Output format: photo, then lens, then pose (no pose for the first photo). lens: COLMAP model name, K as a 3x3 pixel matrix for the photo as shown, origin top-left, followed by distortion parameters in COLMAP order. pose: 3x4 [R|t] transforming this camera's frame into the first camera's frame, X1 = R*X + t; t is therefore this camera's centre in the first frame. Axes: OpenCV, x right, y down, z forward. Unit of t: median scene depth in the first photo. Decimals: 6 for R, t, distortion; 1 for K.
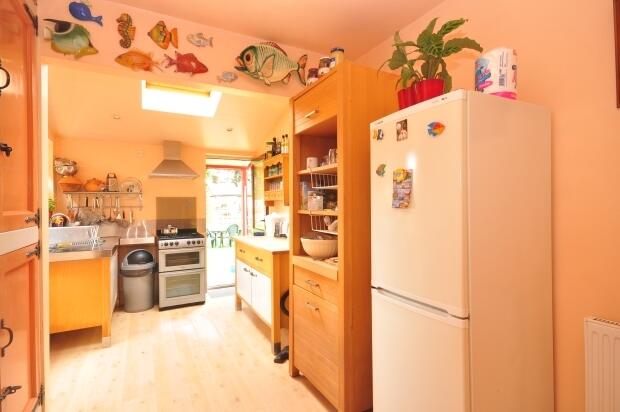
lens RADIAL K [[310.0, 0, 311.1], [0, 310.0, 207.4], [0, 0, 1]] dist [0.024107, -0.000281]
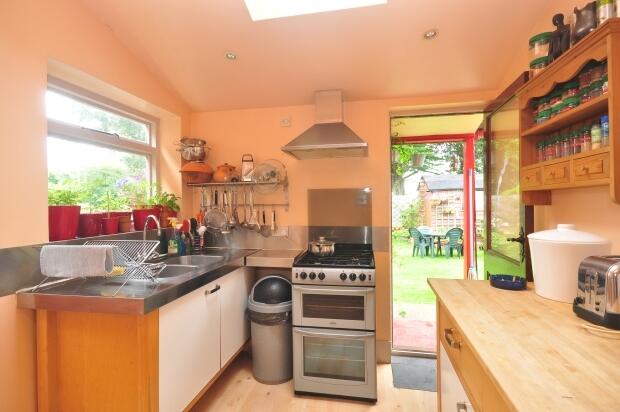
lens RADIAL K [[310.0, 0, 313.0], [0, 310.0, 209.0], [0, 0, 1]] dist [0.024107, -0.000281]
pose [[0.773631, 0.011985, -0.633523, -0.109190], [-0.003624, 0.999888, 0.014490, -0.003629], [0.633626, -0.008913, 0.773588, 0.560891]]
